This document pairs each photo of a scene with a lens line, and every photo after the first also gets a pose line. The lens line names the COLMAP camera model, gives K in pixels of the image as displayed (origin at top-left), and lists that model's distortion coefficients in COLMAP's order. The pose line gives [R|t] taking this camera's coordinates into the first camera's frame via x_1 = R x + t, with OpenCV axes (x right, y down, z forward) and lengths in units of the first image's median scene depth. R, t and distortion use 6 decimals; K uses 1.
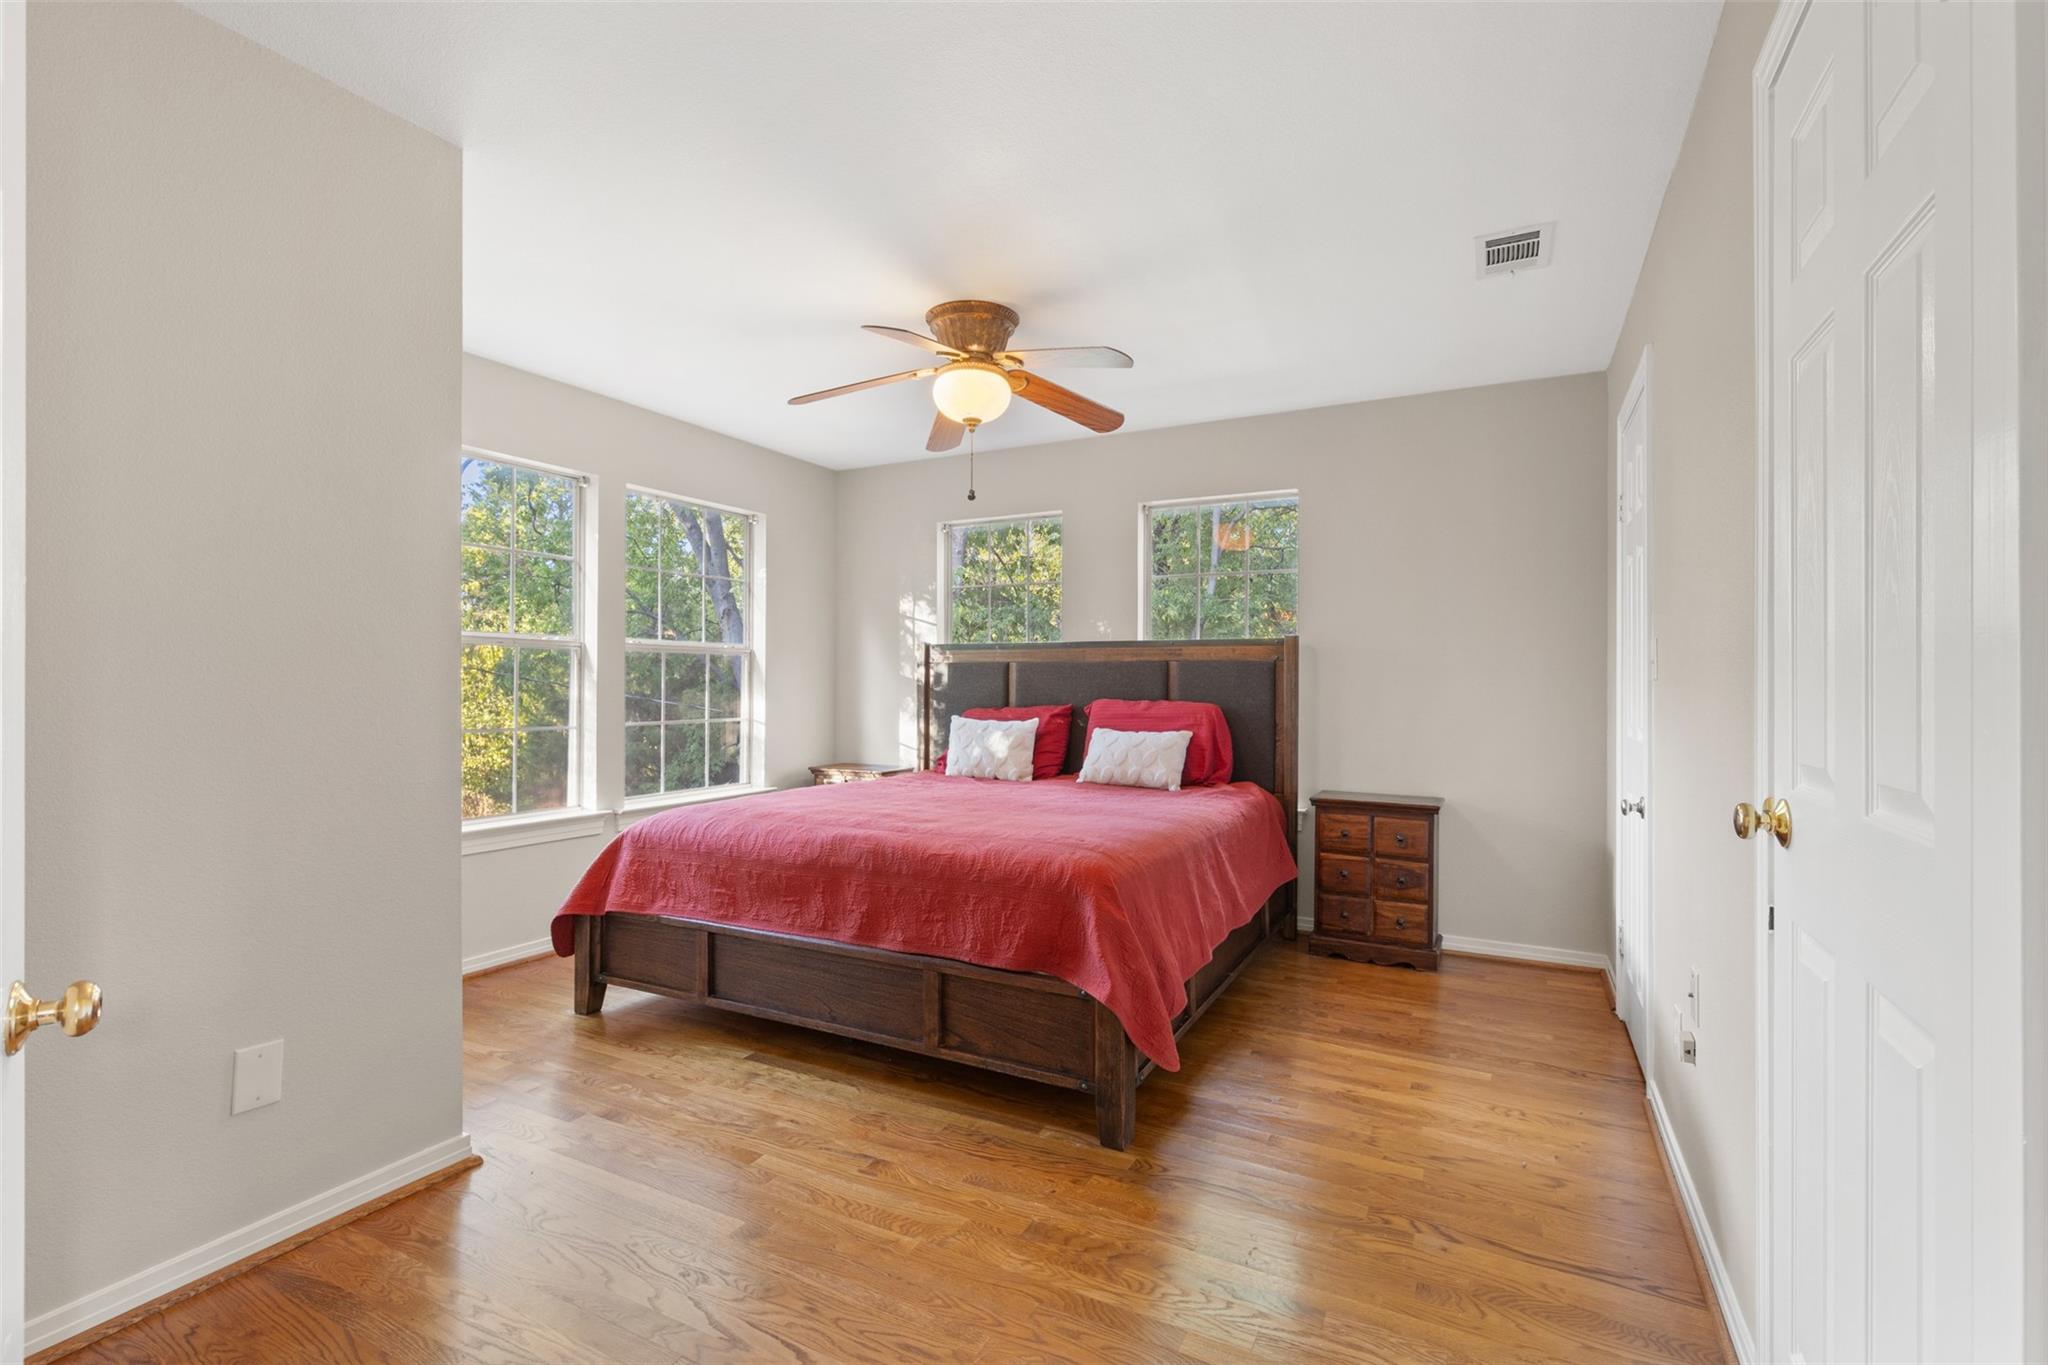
lens RADIAL K [[926.1, 0, 1029.7], [0, 926.1, 680.5], [0, 0, 1]] dist [0.016668, -0.000297]
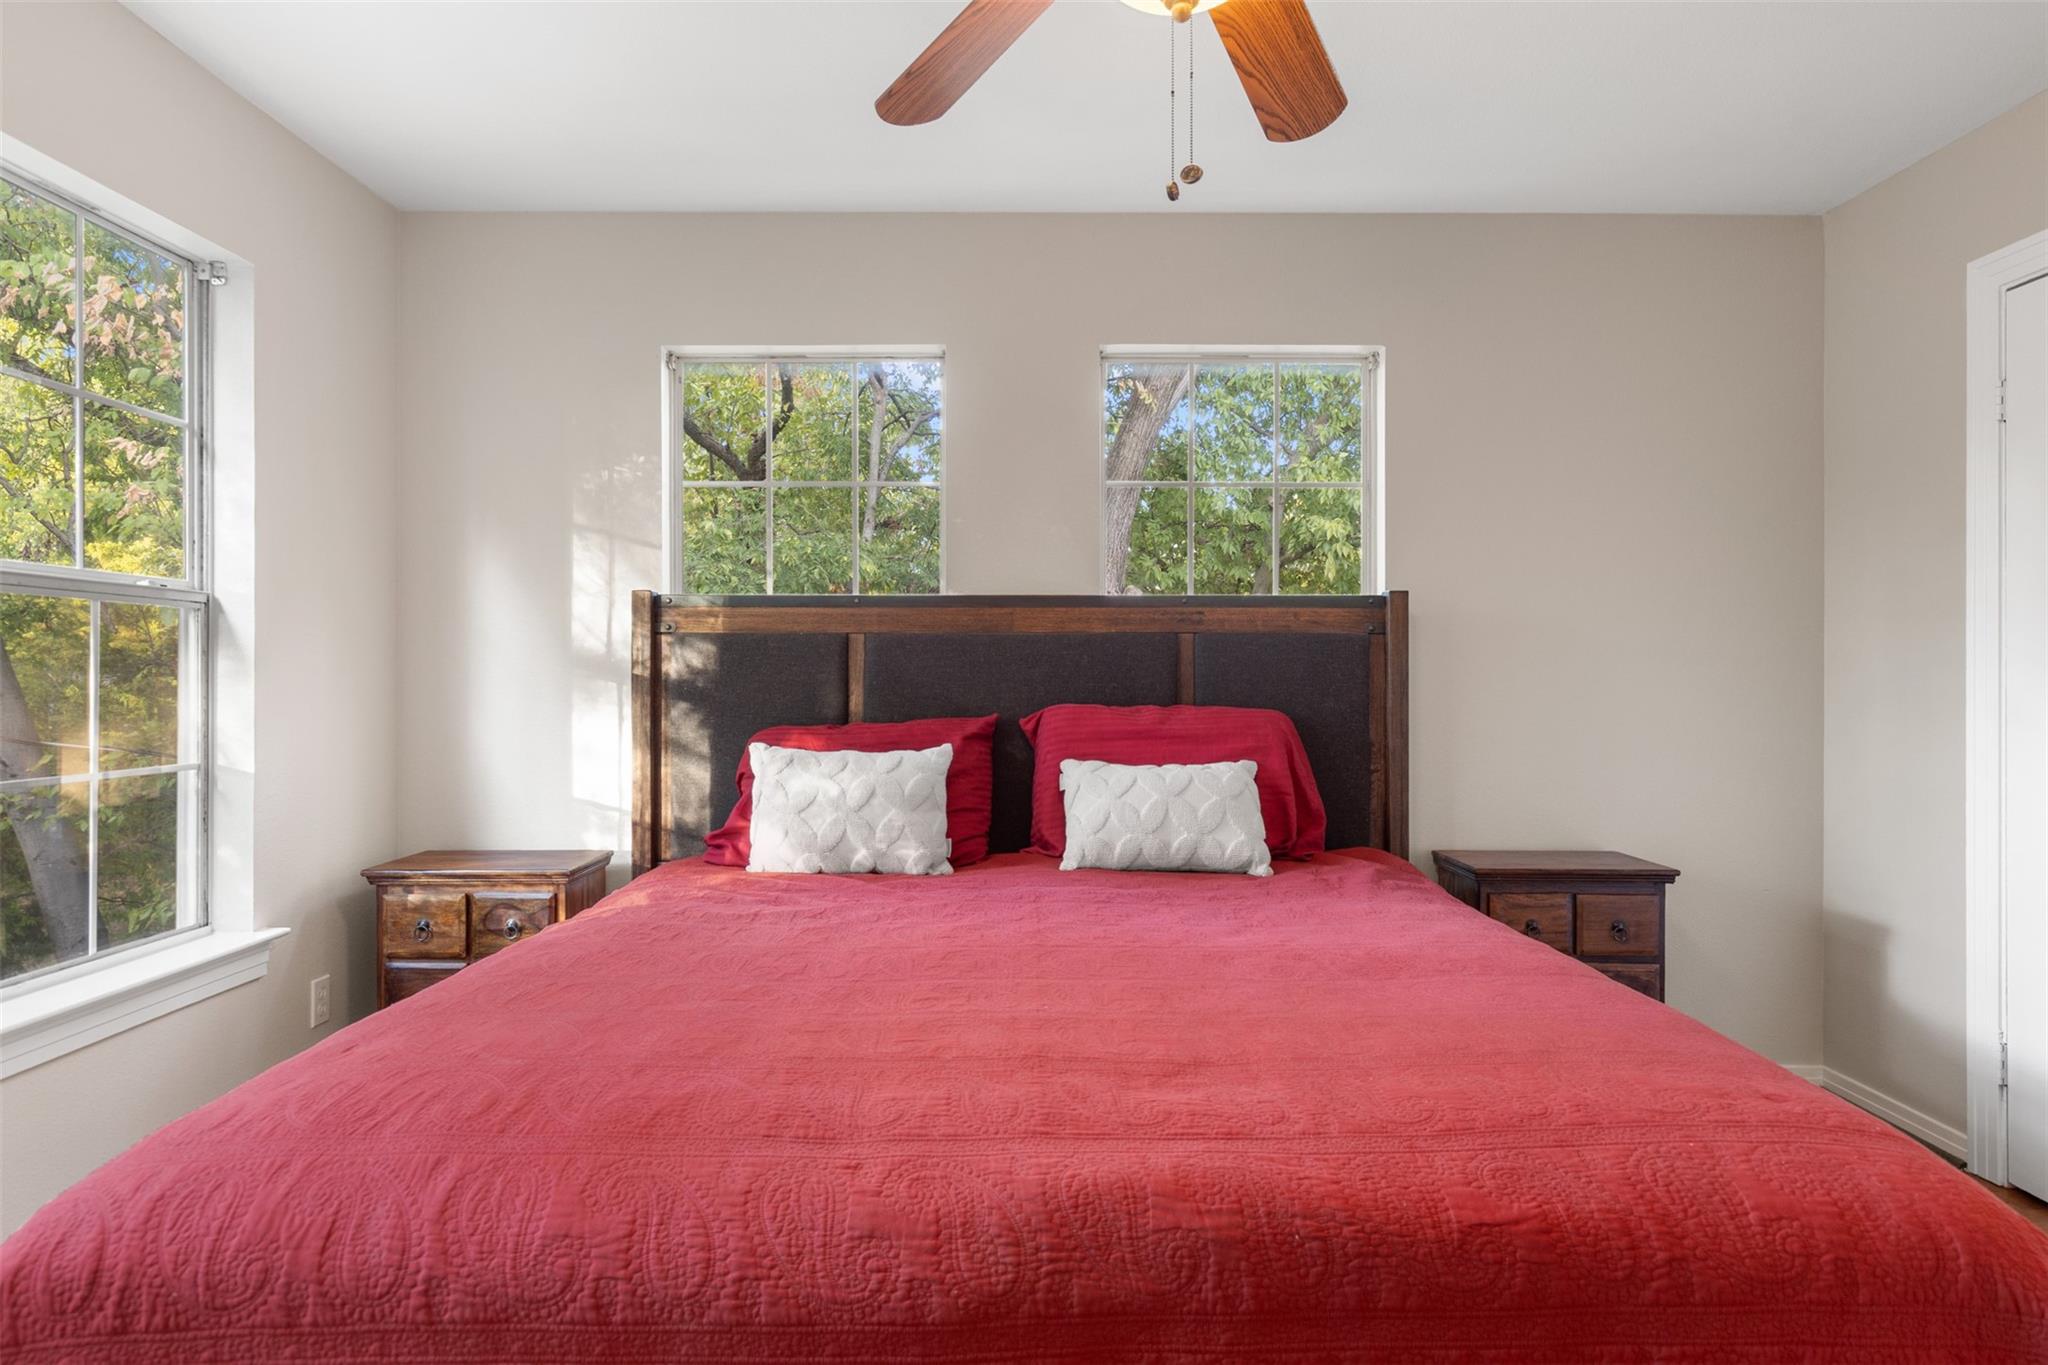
lens RADIAL K [[1152.7, 0, 1049.7], [0, 1152.7, 684.4], [0, 0, 1]] dist [0.004076, -0.000256]
pose [[0.882395, -0.007125, 0.470455, -0.304602], [0.002367, 0.999940, 0.010704, 0.002325], [-0.470503, -0.008332, 0.882359, 0.543826]]
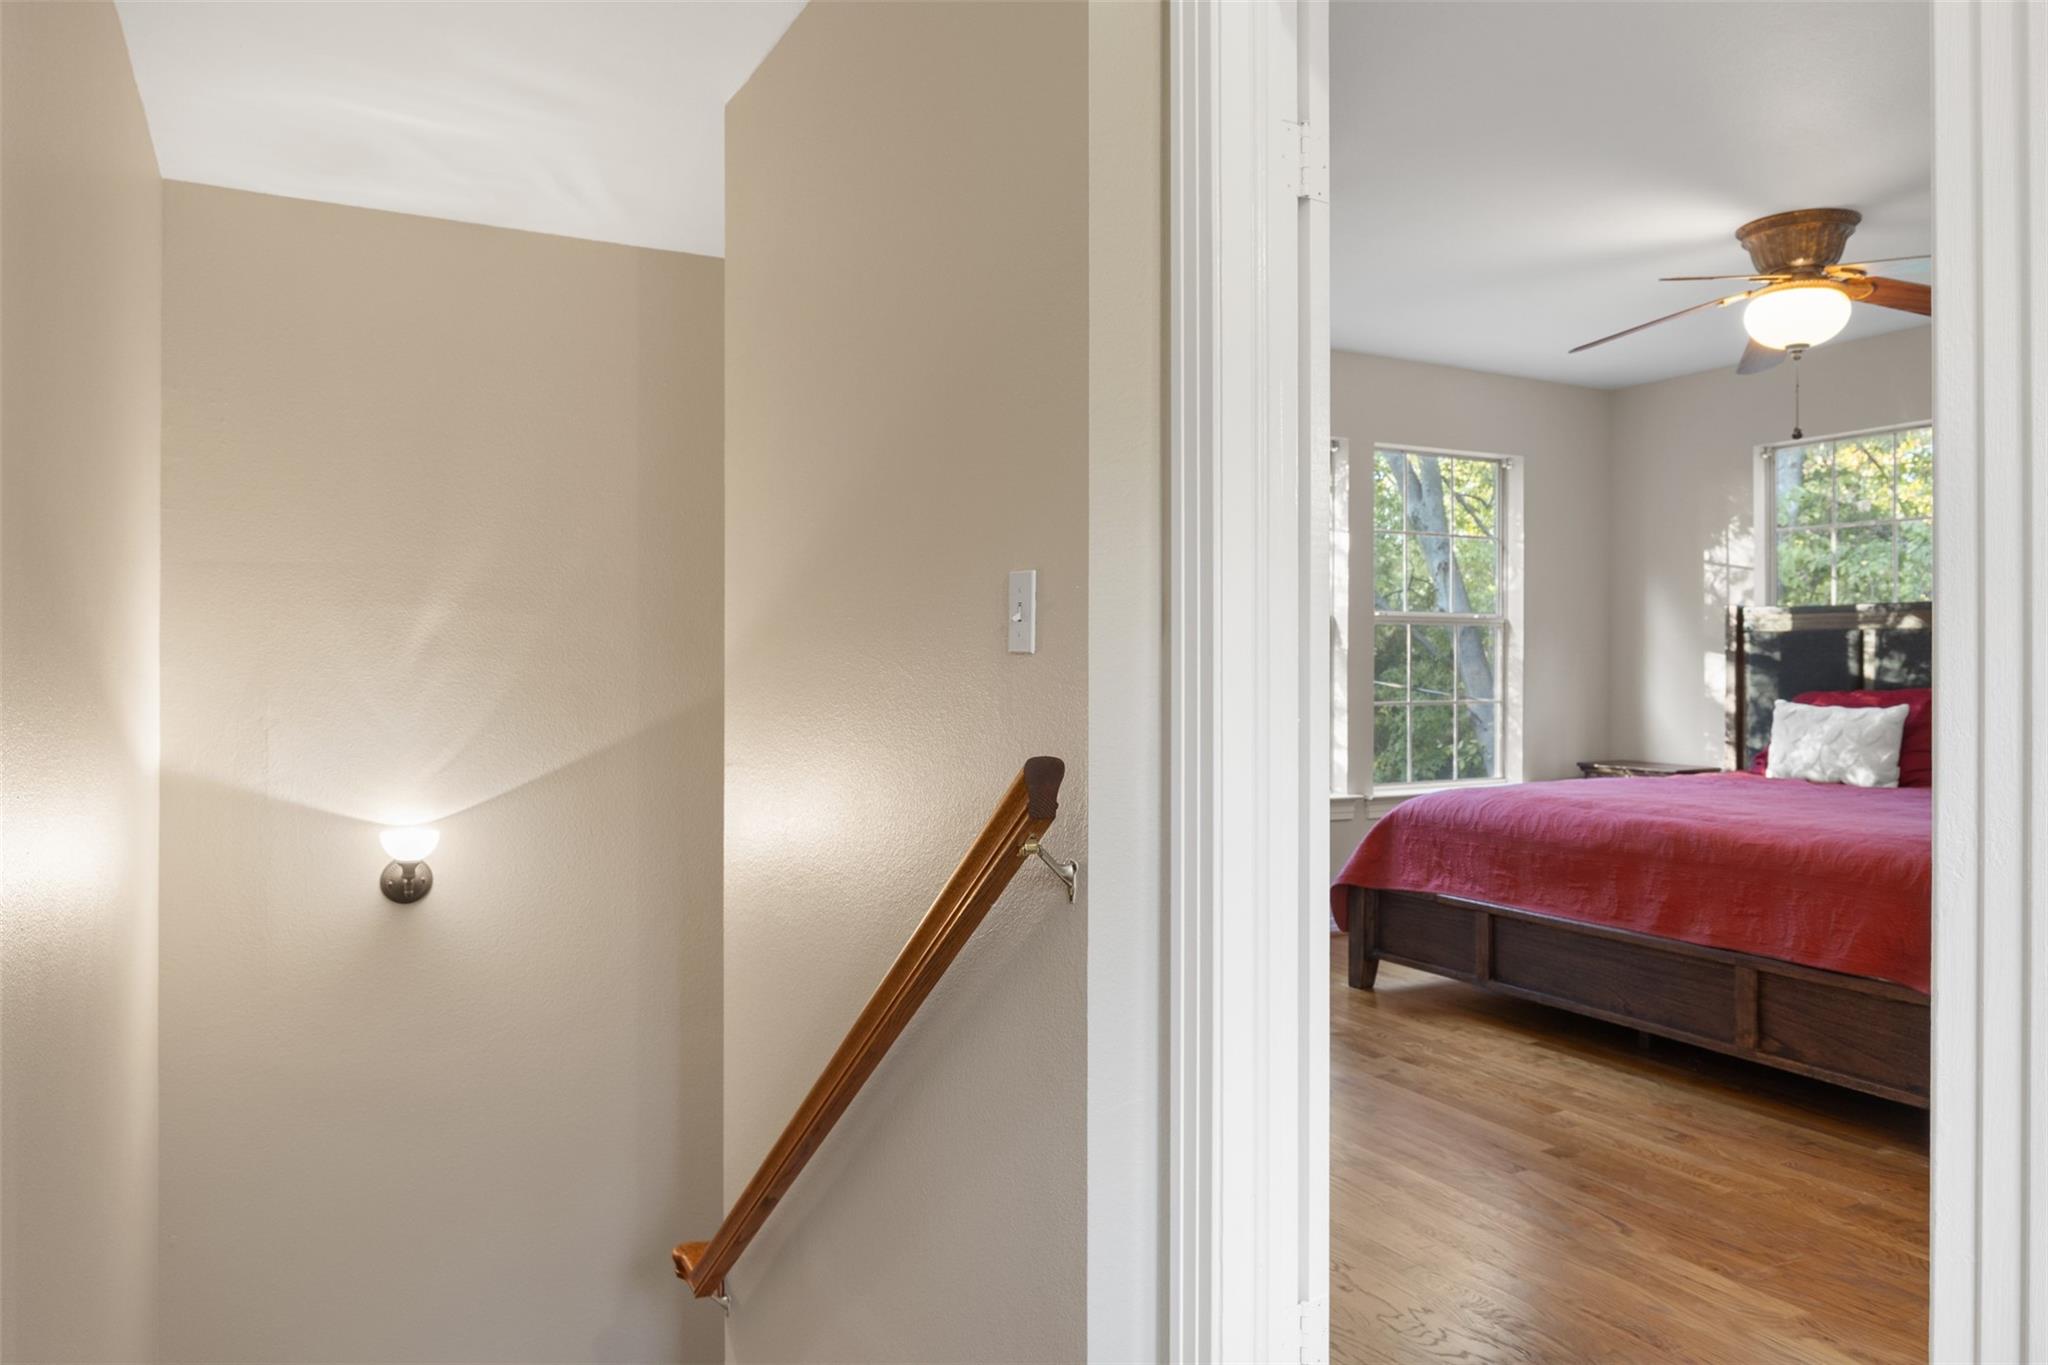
lens RADIAL K [[1344.5, 0, 1027.5], [0, 1344.5, 665.6], [0, 0, 1]] dist [-0.009945, -0.005218]
pose [[0.825260, -0.002379, -0.564748, 0.041620], [0.005442, 0.999978, 0.003740, 0.002895], [0.564727, -0.006160, 0.825255, -0.359418]]
